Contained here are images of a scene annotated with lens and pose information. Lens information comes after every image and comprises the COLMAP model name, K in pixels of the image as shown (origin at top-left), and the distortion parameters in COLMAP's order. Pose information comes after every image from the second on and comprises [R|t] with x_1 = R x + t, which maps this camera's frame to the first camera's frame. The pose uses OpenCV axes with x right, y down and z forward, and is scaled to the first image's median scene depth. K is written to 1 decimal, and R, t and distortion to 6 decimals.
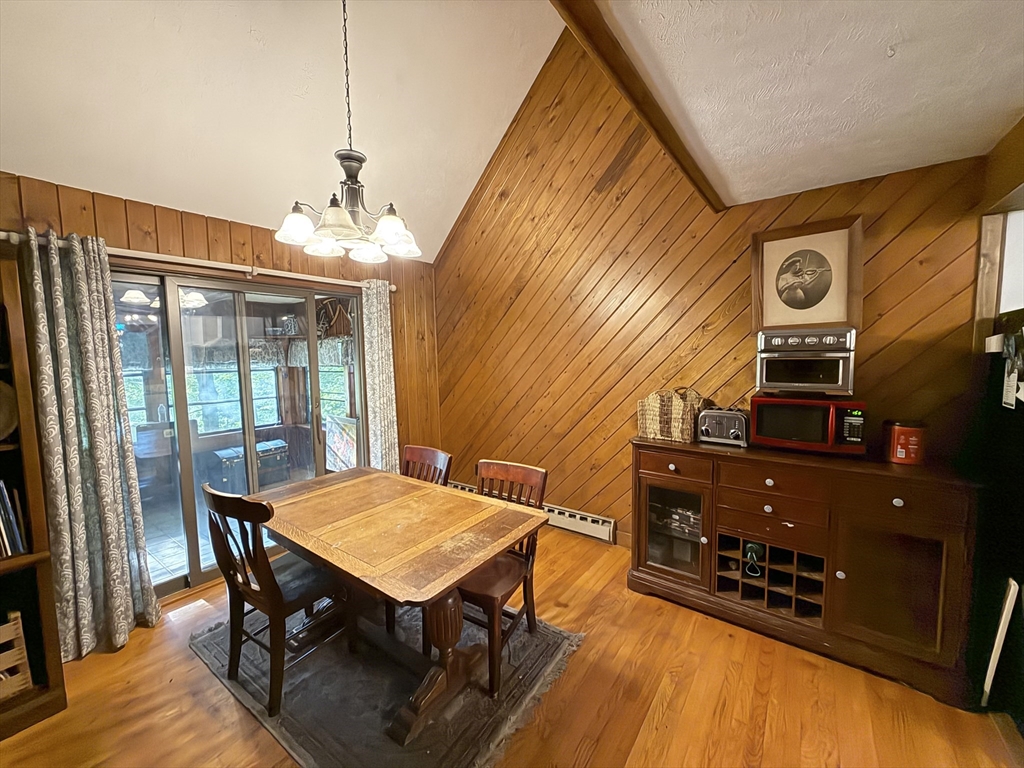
lens RADIAL K [[408.2, 0, 514.7], [0, 408.2, 382.5], [0, 0, 1]] dist [-0.002046, -0.000382]
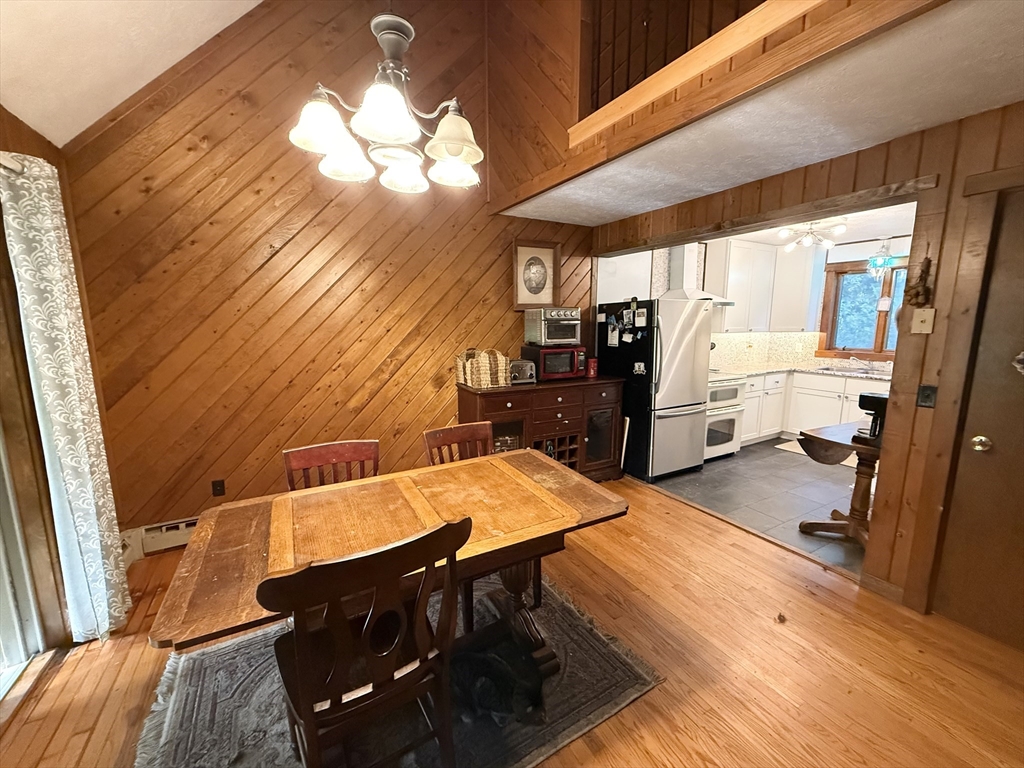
lens RADIAL K [[408.2, 0, 507.8], [0, 408.2, 382.9], [0, 0, 1]] dist [-0.002046, -0.000382]
pose [[0.411867, -0.120878, 0.903191, -0.899714], [0.064293, 0.992547, 0.103519, -0.006960], [-0.908973, 0.015433, 0.416569, 0.470364]]
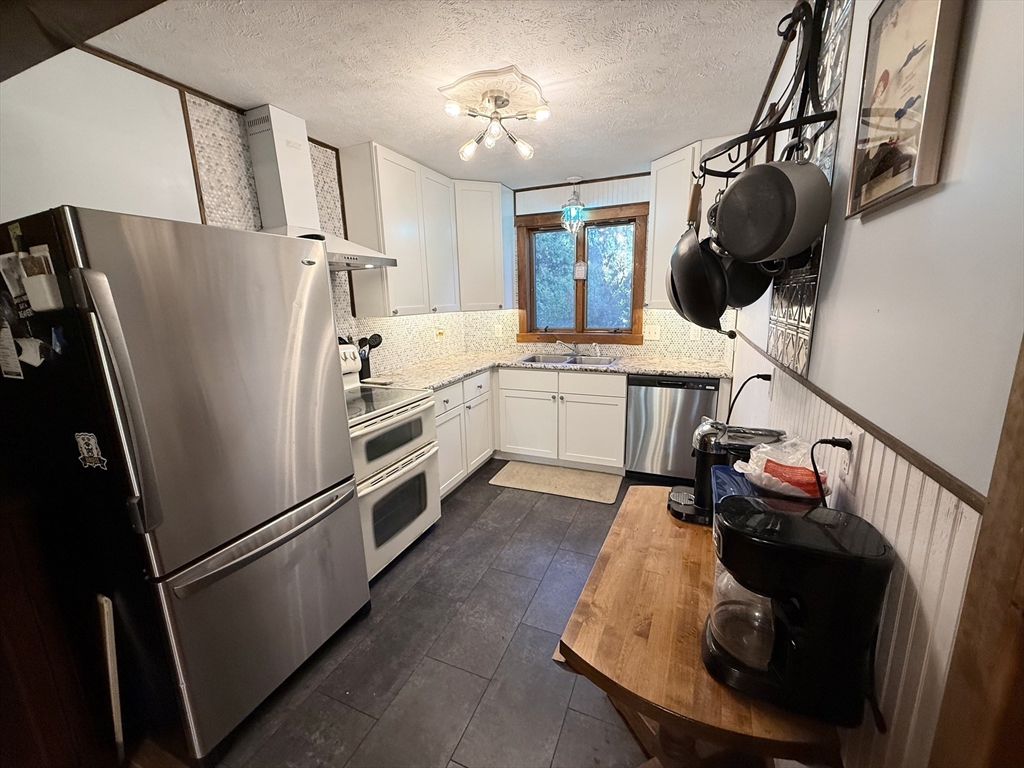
lens RADIAL K [[408.2, 0, 514.5], [0, 408.2, 382.9], [0, 0, 1]] dist [-0.002046, -0.000382]
pose [[-0.246659, -0.171499, 0.953807, 0.274771], [0.103660, 0.973901, 0.201919, 0.013890], [-0.963542, 0.148677, -0.222443, 0.267450]]
